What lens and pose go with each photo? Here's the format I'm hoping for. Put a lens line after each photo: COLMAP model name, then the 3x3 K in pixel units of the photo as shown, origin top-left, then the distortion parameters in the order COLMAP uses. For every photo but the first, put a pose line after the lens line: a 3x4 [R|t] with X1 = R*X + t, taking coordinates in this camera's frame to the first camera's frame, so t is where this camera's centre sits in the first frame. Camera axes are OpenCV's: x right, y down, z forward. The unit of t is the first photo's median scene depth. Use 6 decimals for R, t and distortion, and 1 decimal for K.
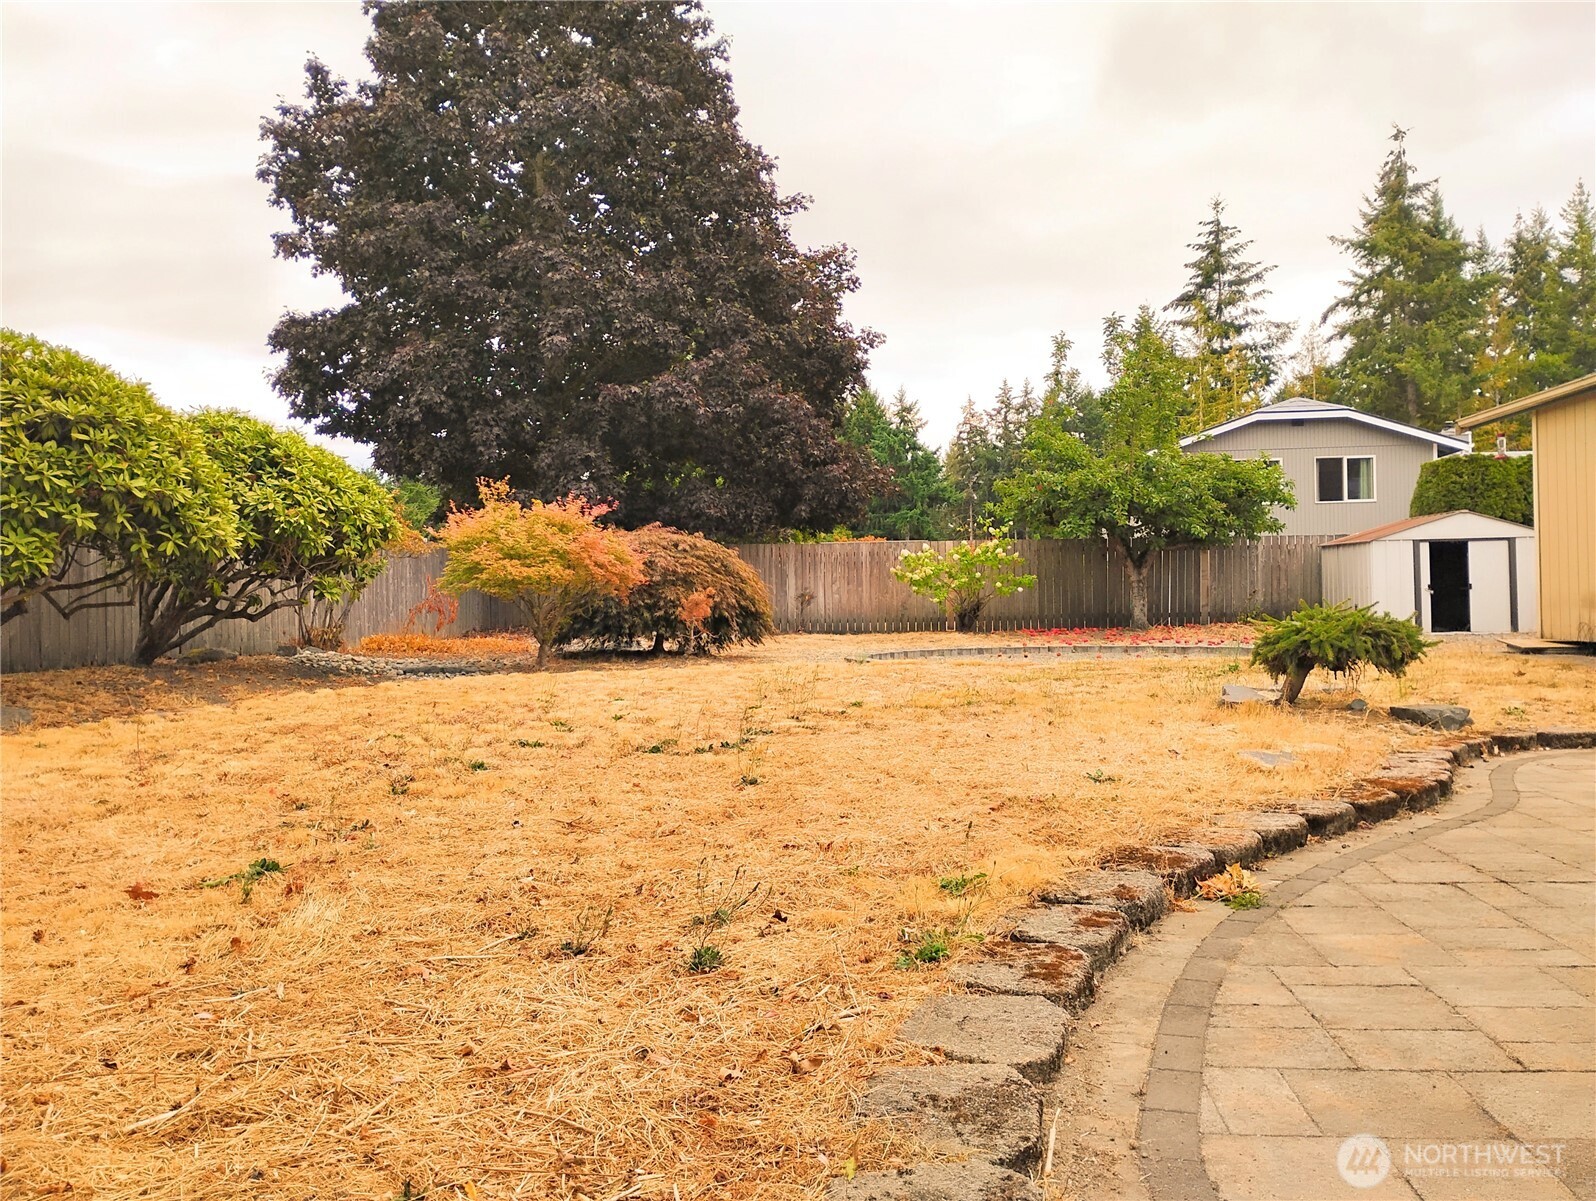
lens RADIAL K [[1333.3, 0, 794.4], [0, 1333.3, 599.5], [0, 0, 1]] dist [0.050457, -0.022382]
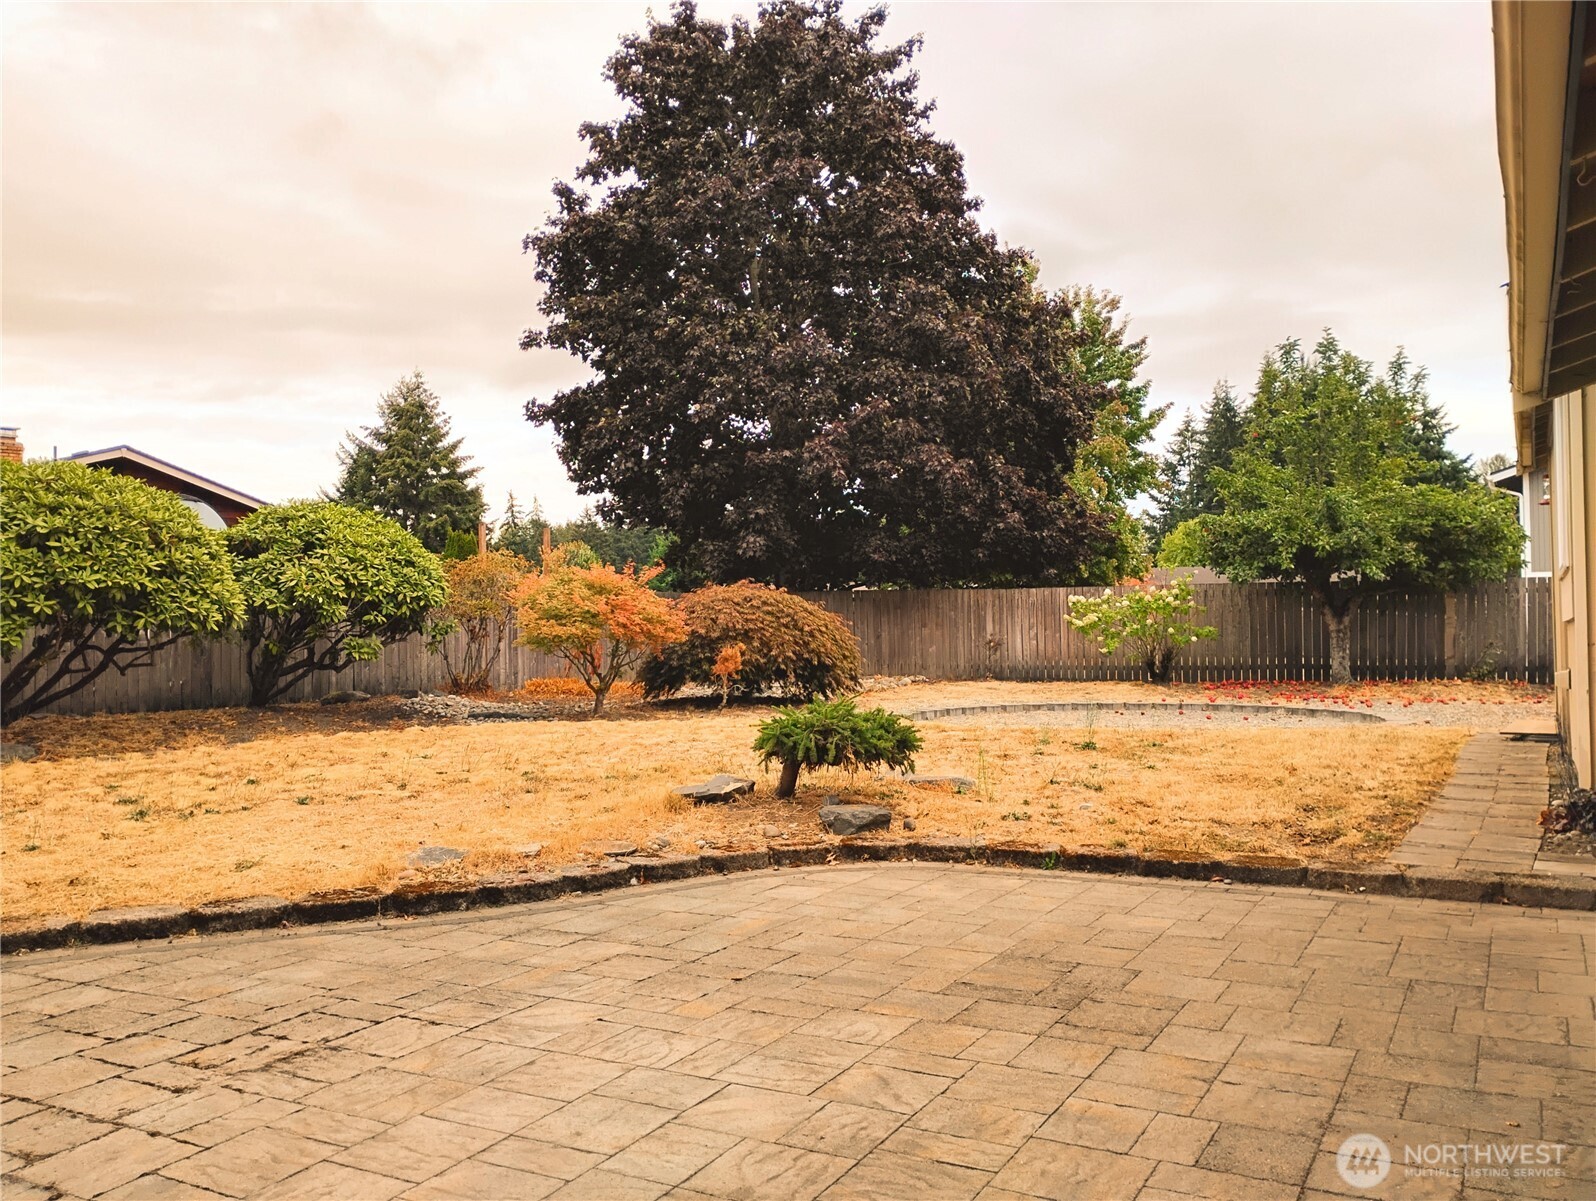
lens RADIAL K [[1333.3, 0, 789.8], [0, 1333.3, 603.5], [0, 0, 1]] dist [0.050457, -0.022382]
pose [[0.920059, -0.001446, -0.391778, 0.272321], [-0.003548, 0.999921, -0.012023, -0.019962], [0.391764, 0.012451, 0.919981, 0.025089]]
